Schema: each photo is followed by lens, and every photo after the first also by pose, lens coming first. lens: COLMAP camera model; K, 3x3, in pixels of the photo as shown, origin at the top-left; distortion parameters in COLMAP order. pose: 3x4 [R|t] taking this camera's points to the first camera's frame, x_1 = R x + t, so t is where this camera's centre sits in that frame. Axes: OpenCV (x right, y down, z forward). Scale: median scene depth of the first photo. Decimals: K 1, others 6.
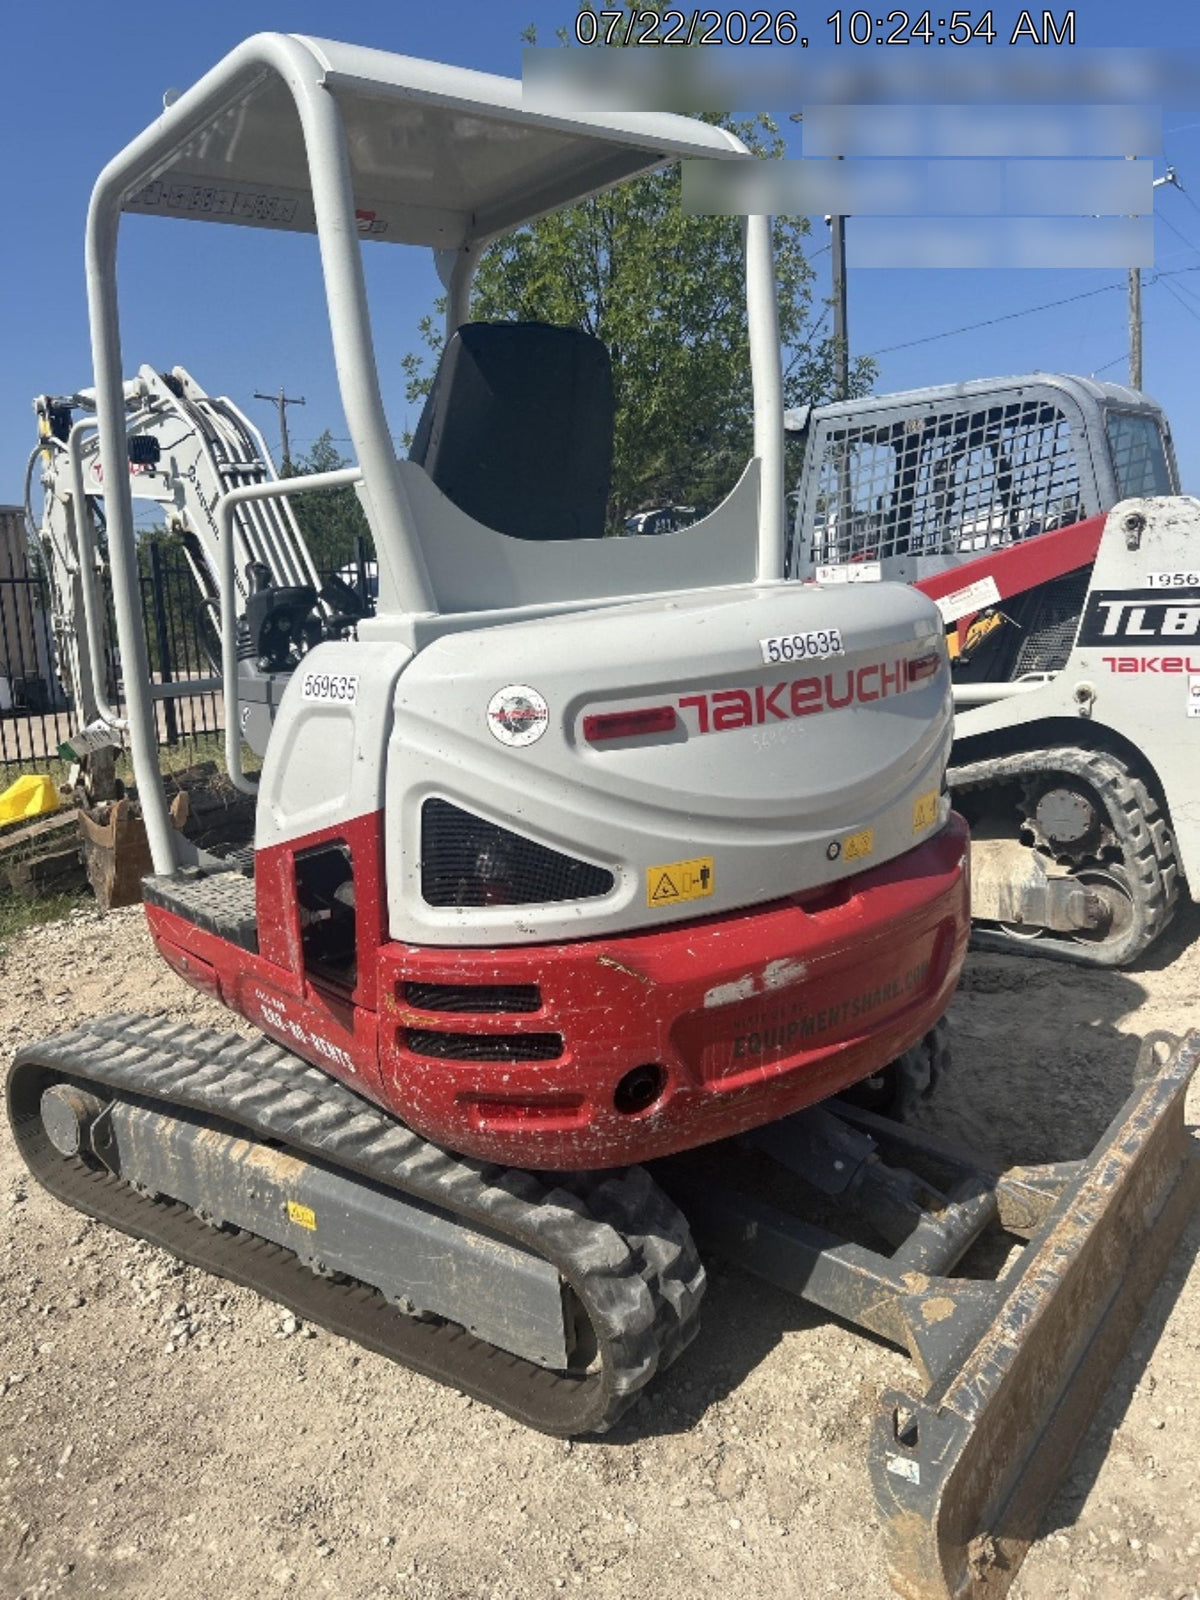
lens RADIAL K [[1204.0, 0, 593.7], [0, 1204.0, 802.5], [0, 0, 1]] dist [0.025133, -0.035427]
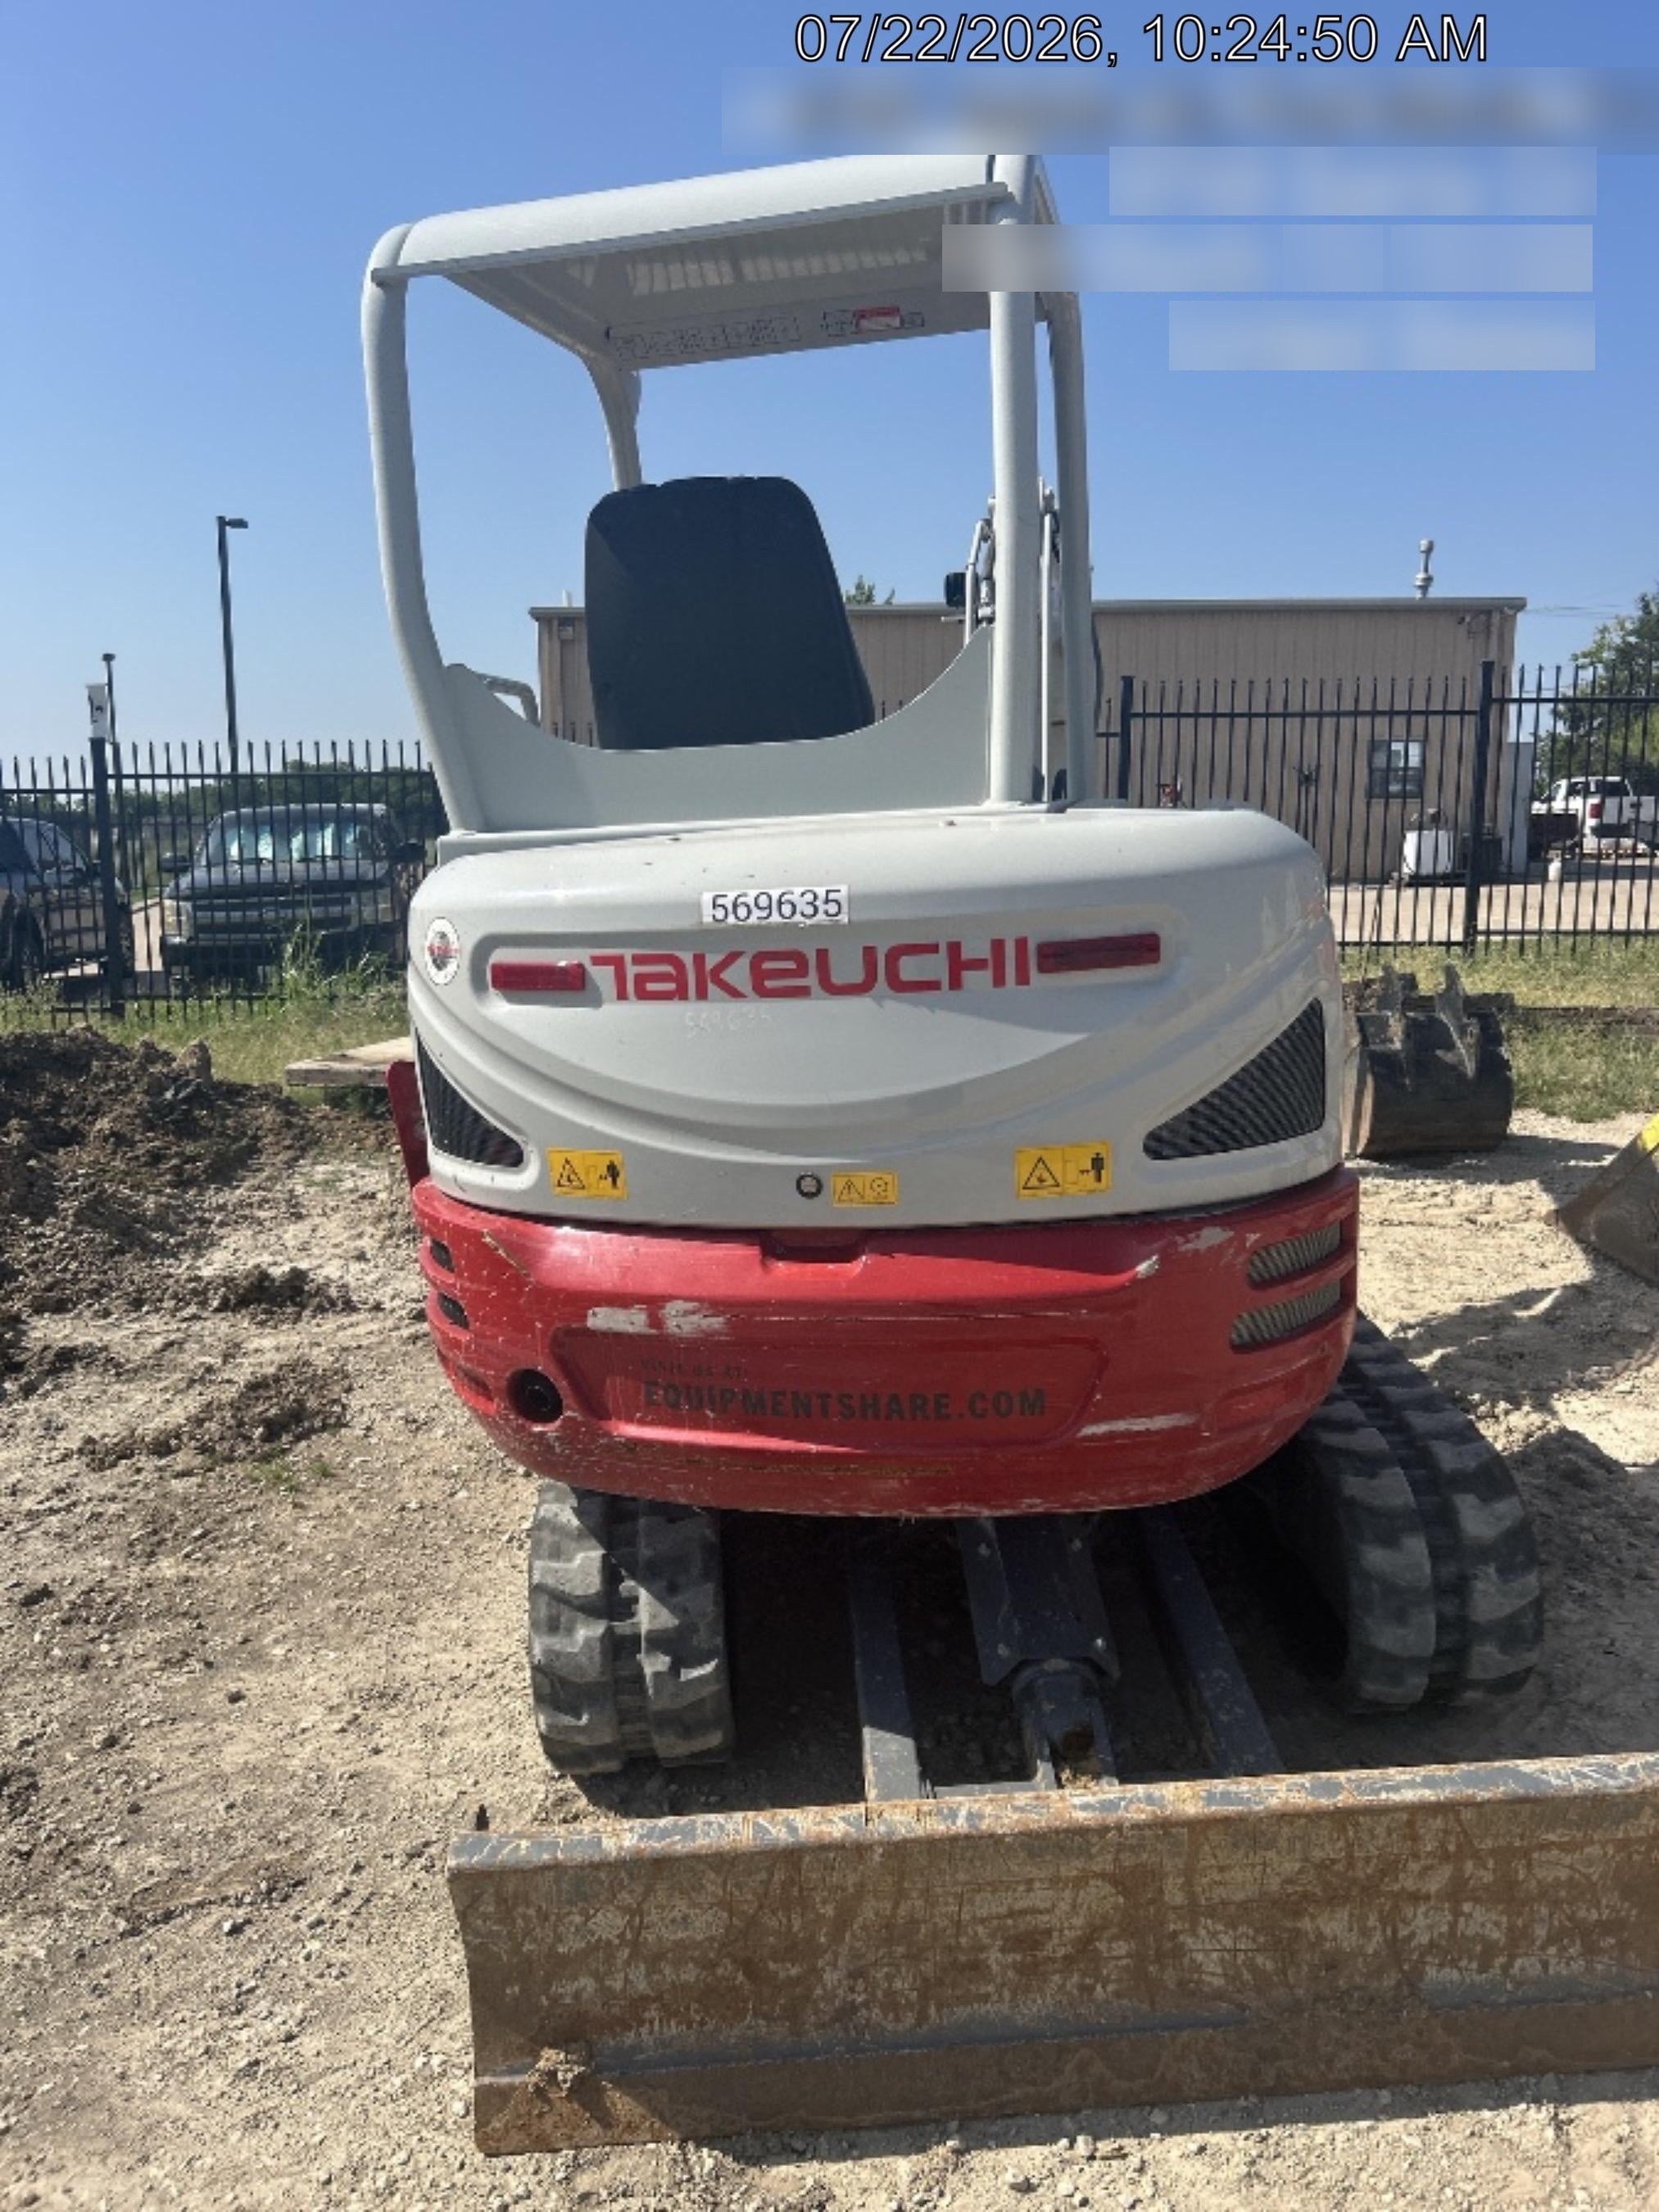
lens RADIAL K [[1662.0, 0, 829.5], [0, 1662.0, 1106.0], [0, 0, 1]] dist [0.021956, -0.029490]
pose [[0.651996, 0.185888, -0.735083, 0.996804], [-0.140804, 0.982302, 0.123516, -0.142773], [0.745034, 0.022970, 0.666631, 0.346391]]
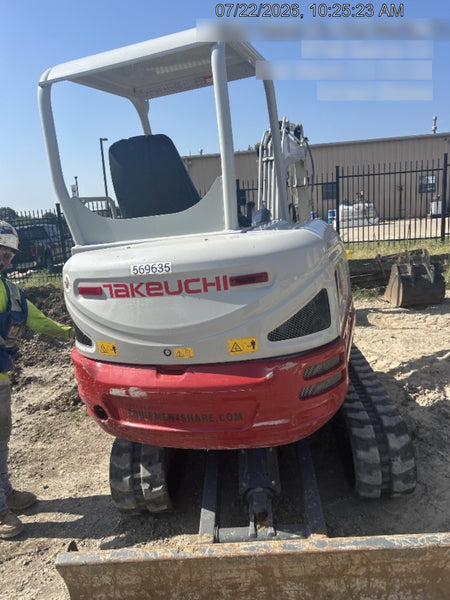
lens RADIAL K [[451.5, 0, 222.7], [0, 451.5, 300.9], [0, 0, 1]] dist [0.025133, -0.035427]
pose [[0.572489, 0.182471, -0.799350, 1.025293], [-0.081350, 0.982752, 0.166075, -0.234851], [0.815867, -0.030049, 0.577459, 0.596667]]
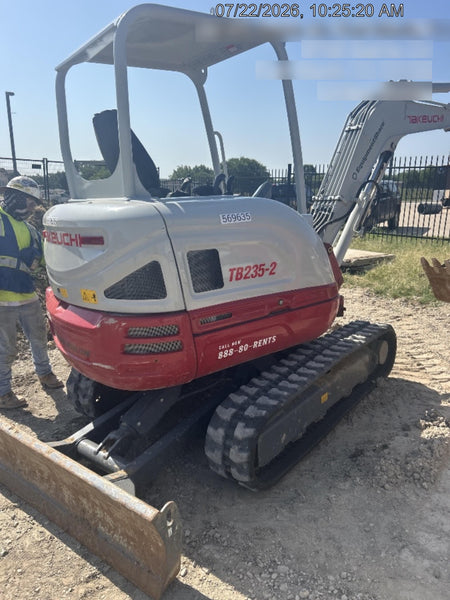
lens RADIAL K [[446.1, 0, 223.7], [0, 446.1, 307.2], [0, 0, 1]] dist [0.036460, -0.046327]
pose [[0.006193, 0.330130, -0.943915, 1.371138], [-0.153367, 0.933079, 0.325333, -0.375227], [0.988150, 0.142751, 0.056409, 1.428906]]
